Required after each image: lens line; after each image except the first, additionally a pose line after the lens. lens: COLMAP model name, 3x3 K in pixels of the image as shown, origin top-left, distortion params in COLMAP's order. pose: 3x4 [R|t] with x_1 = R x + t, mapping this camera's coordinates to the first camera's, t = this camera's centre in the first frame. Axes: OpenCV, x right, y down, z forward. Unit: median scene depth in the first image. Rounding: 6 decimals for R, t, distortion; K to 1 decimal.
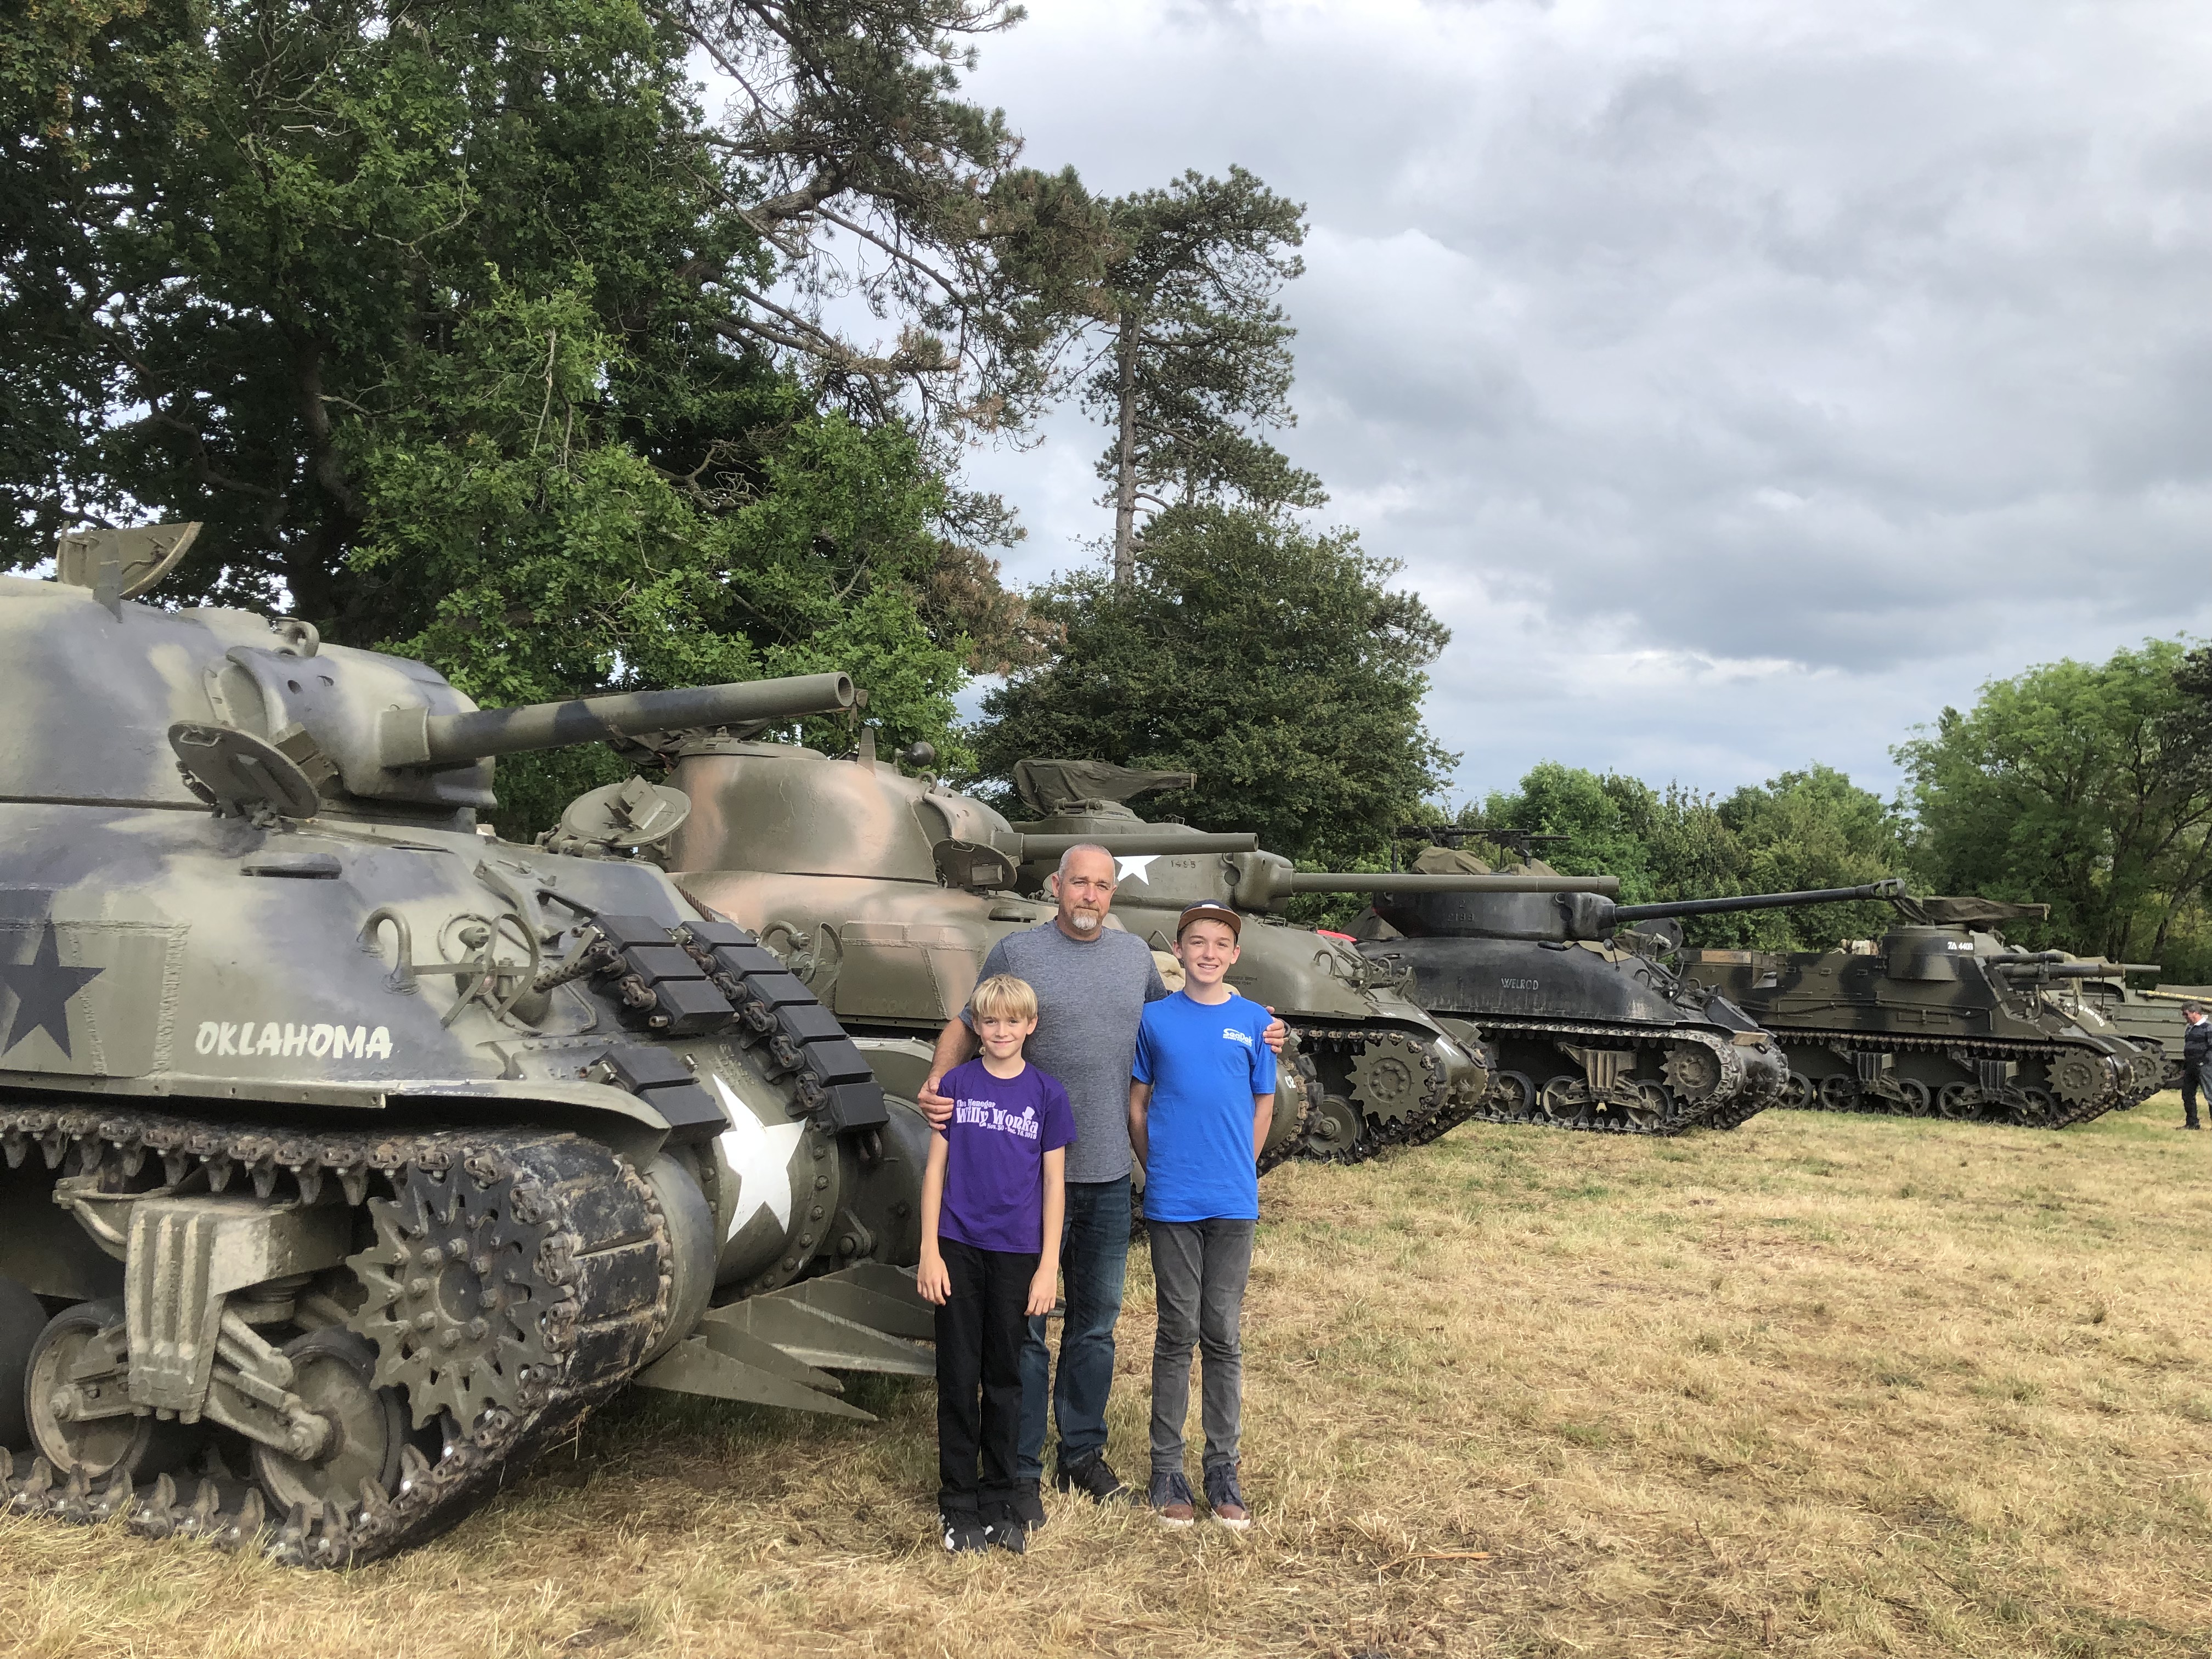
lens RADIAL K [[1734.9, 0, 1107.1], [0, 1734.9, 922.3], [0, 0, 1]] dist [0.011146, -0.003658]
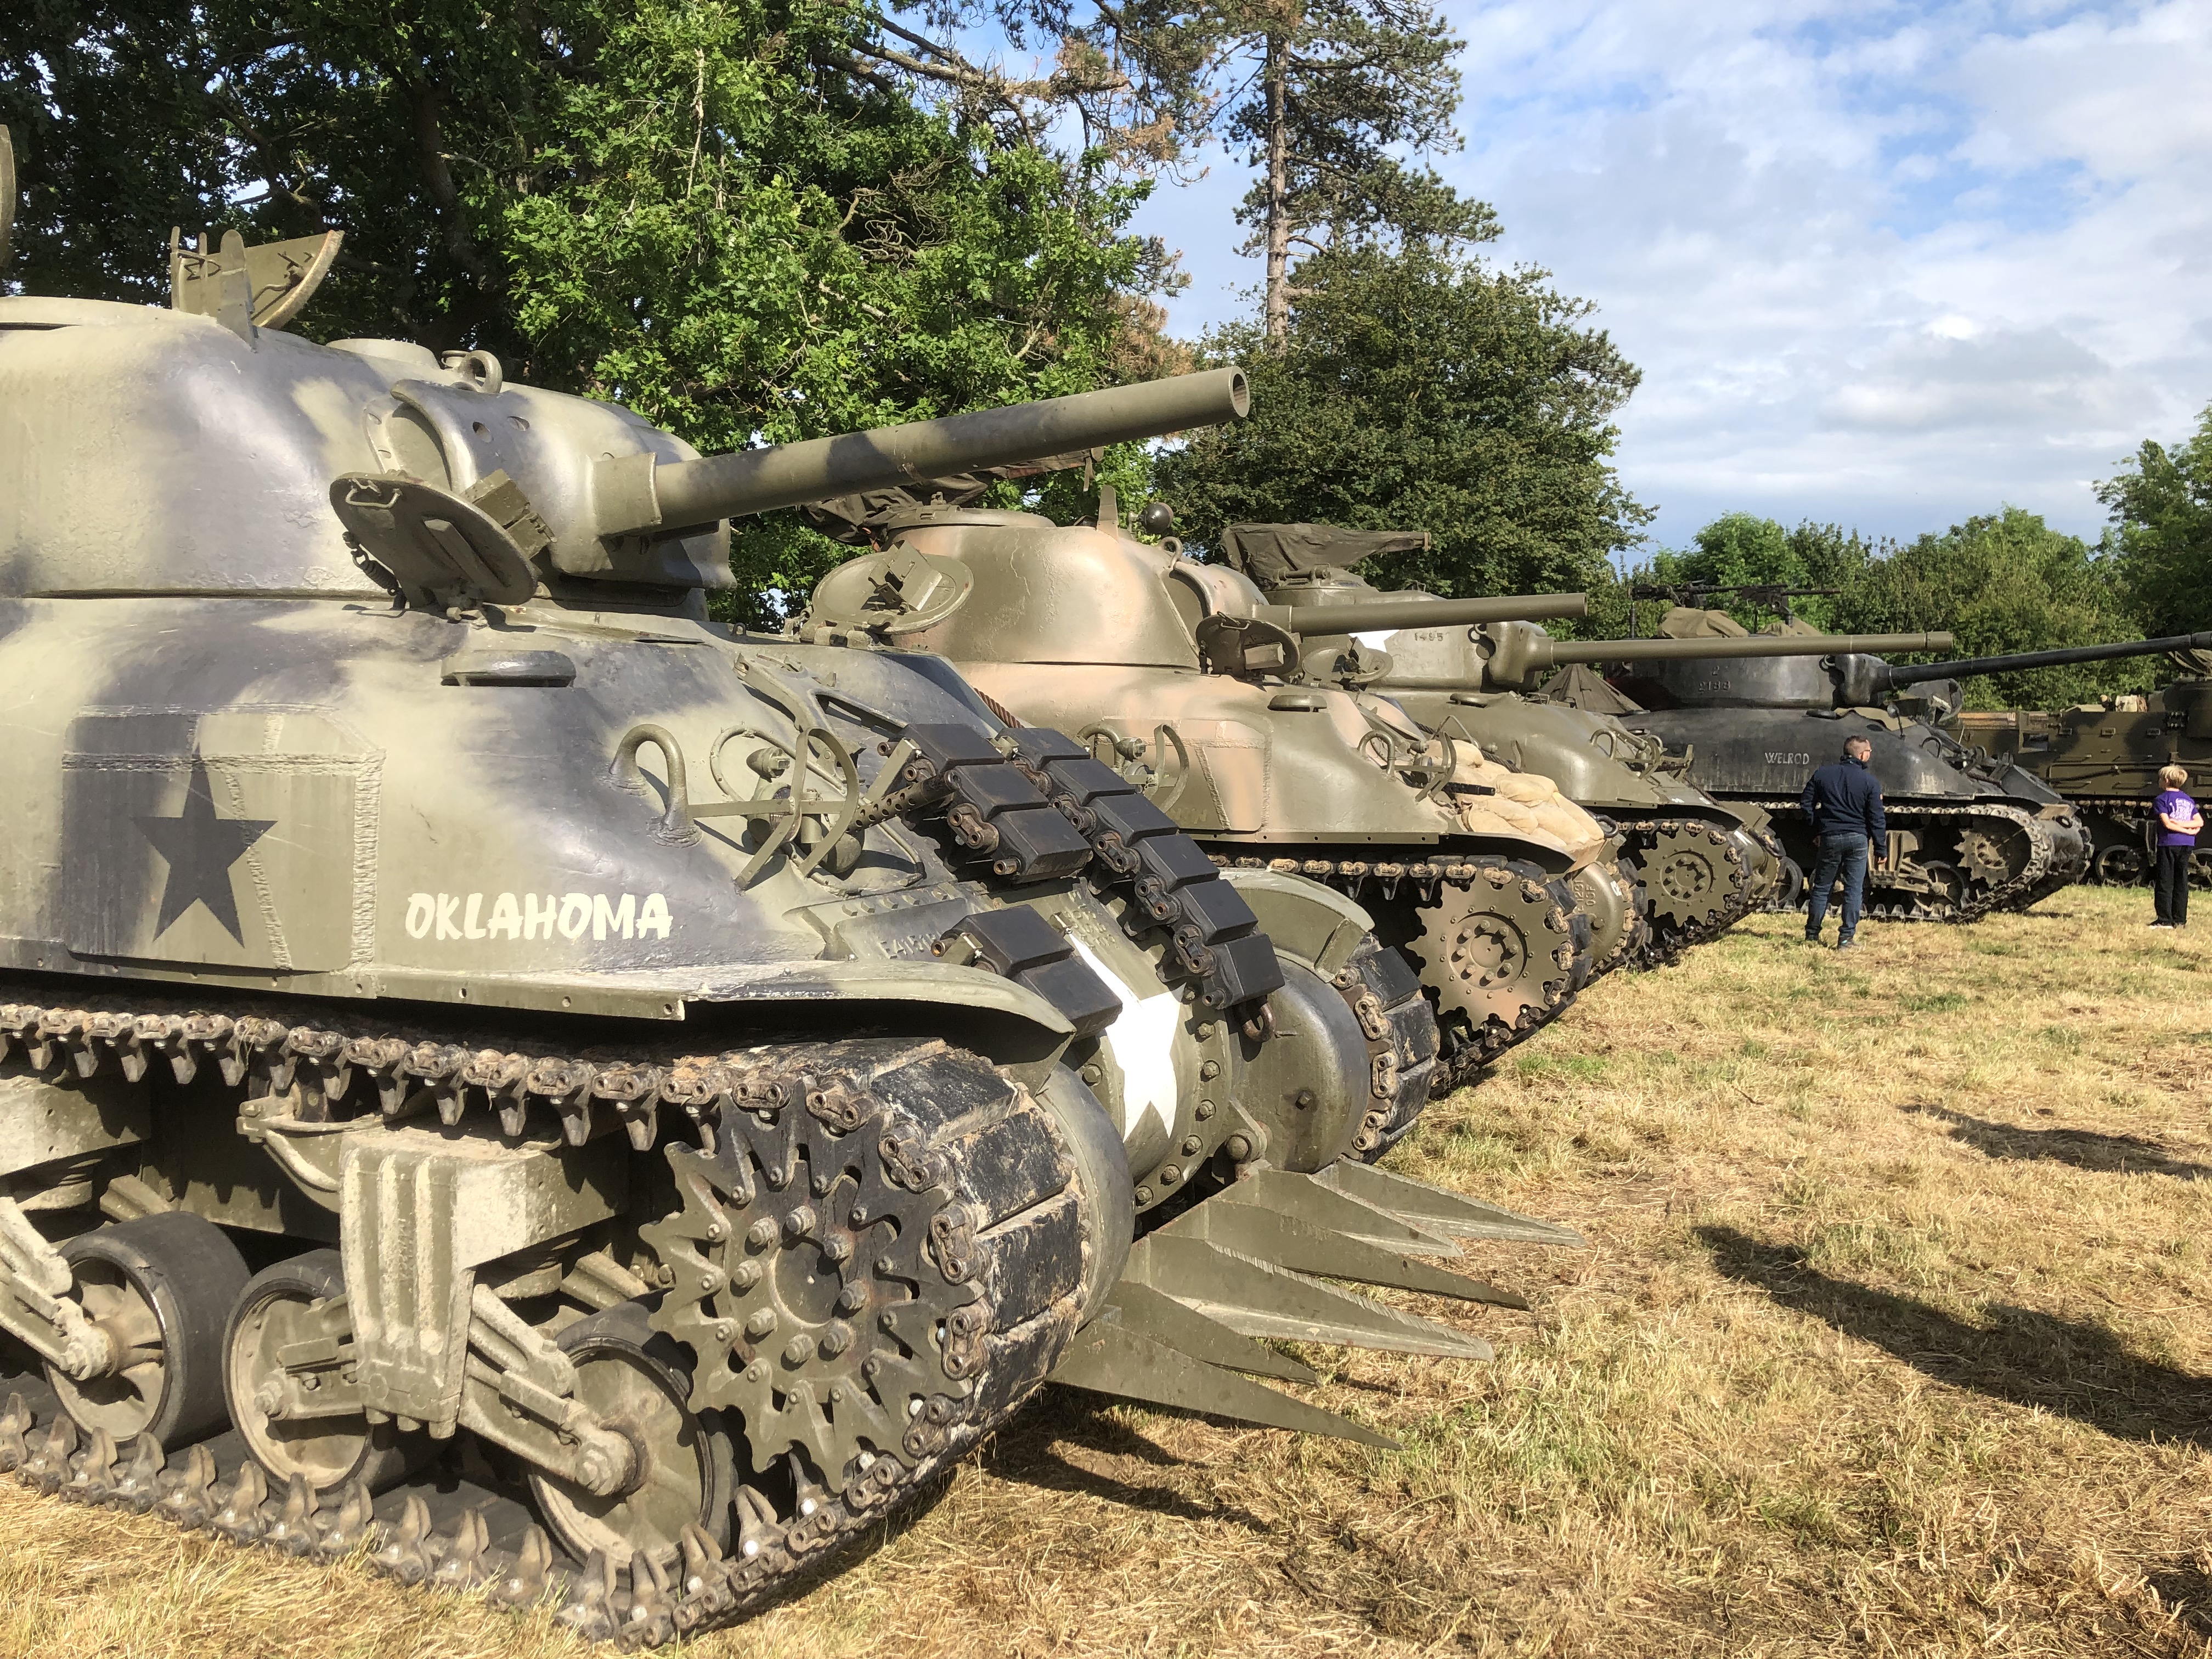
lens RADIAL K [[1734.9, 0, 1107.1], [0, 1734.9, 922.3], [0, 0, 1]] dist [0.011146, -0.003658]
pose [[0.996460, -0.024243, -0.080499, -0.156689], [0.033999, 0.991933, 0.122122, -0.007793], [0.076889, -0.124426, 0.989245, 0.275741]]
